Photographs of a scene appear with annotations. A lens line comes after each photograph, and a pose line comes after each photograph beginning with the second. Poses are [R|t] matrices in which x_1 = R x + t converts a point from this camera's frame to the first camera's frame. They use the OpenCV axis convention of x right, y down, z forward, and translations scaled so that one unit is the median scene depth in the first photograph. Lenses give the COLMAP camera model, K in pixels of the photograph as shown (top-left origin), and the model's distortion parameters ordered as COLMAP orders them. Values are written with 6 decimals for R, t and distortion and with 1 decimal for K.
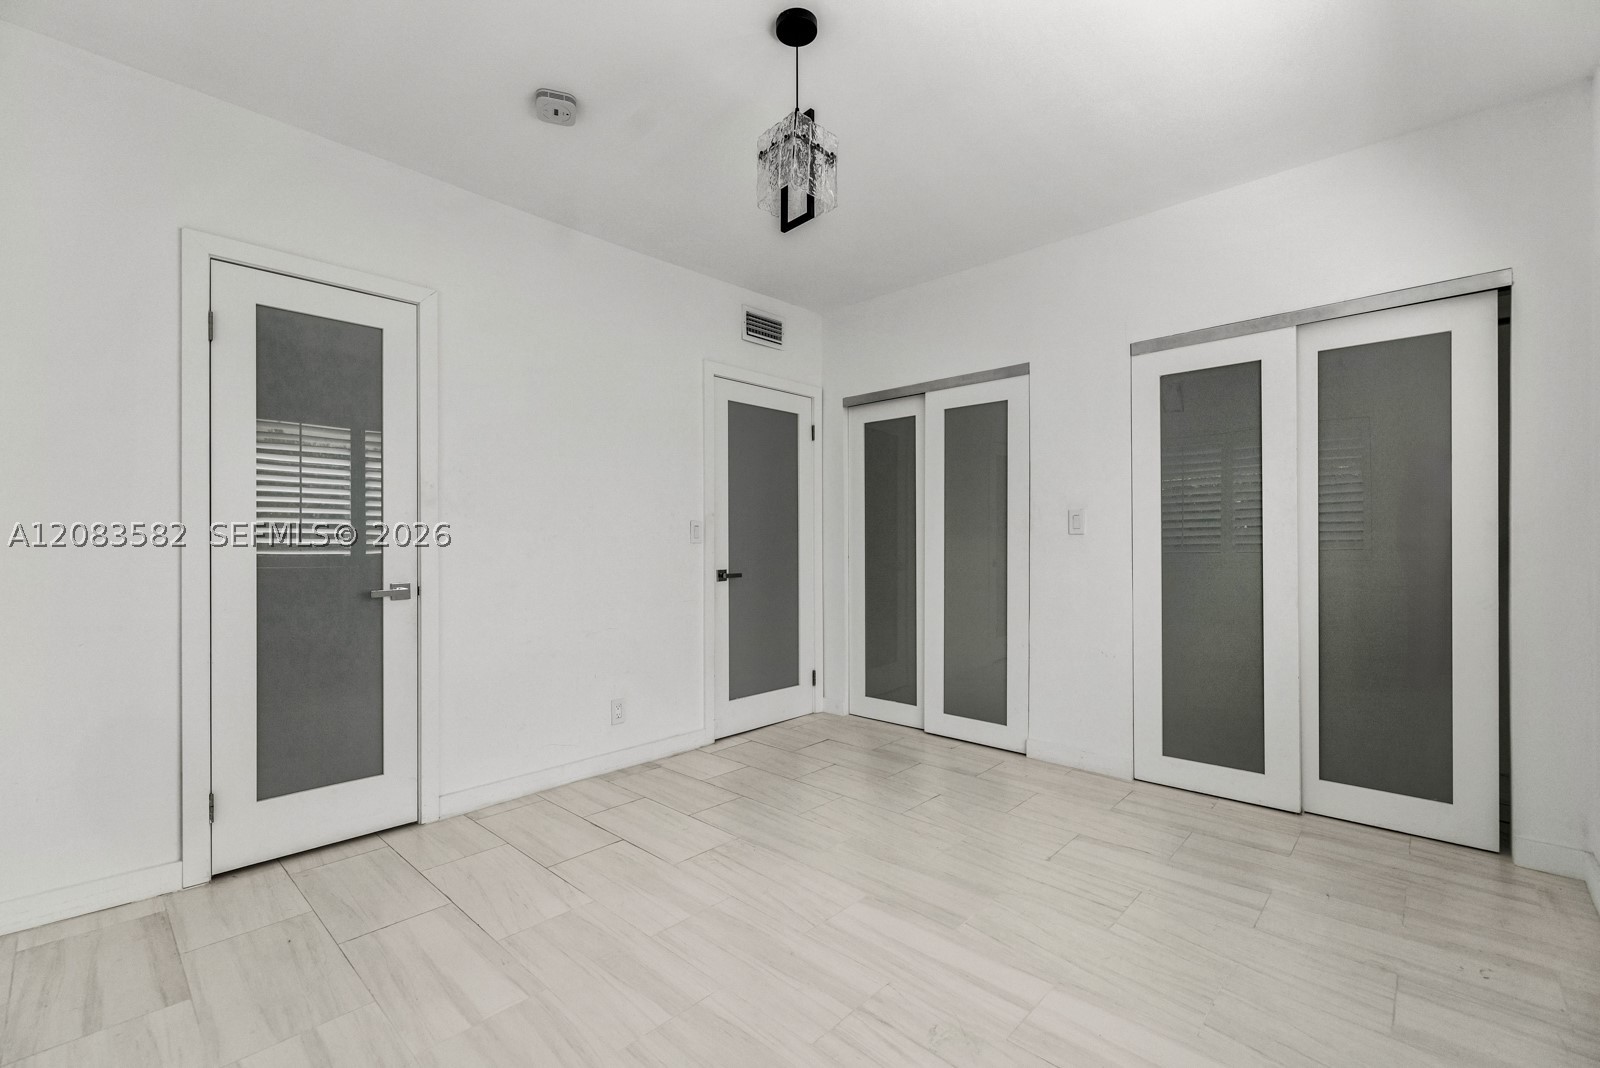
lens RADIAL K [[680.7, 0, 792.2], [0, 680.7, 535.0], [0, 0, 1]] dist [-0.017525, -0.000399]
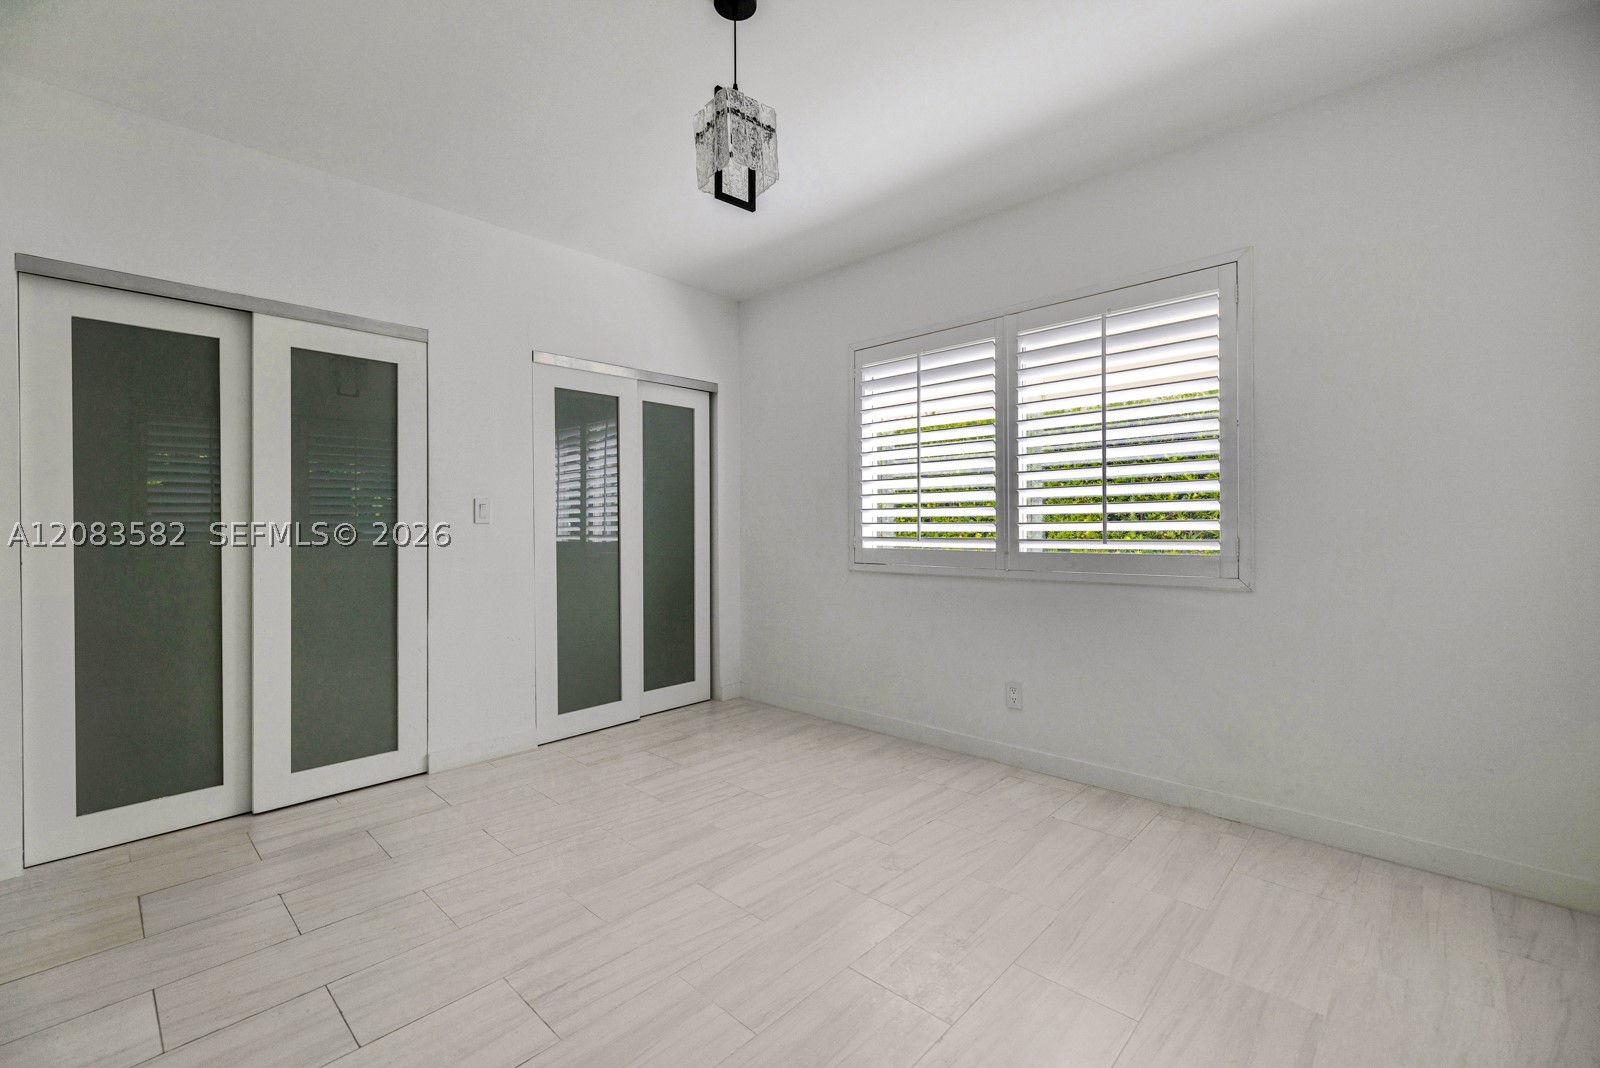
lens RADIAL K [[680.7, 0, 792.1], [0, 680.7, 532.2], [0, 0, 1]] dist [-0.017525, -0.000399]
pose [[-0.003063, -0.005140, 0.999982, -0.618589], [-0.001678, 0.999985, 0.005135, 0.005718], [-0.999994, -0.001663, -0.003072, 0.606309]]
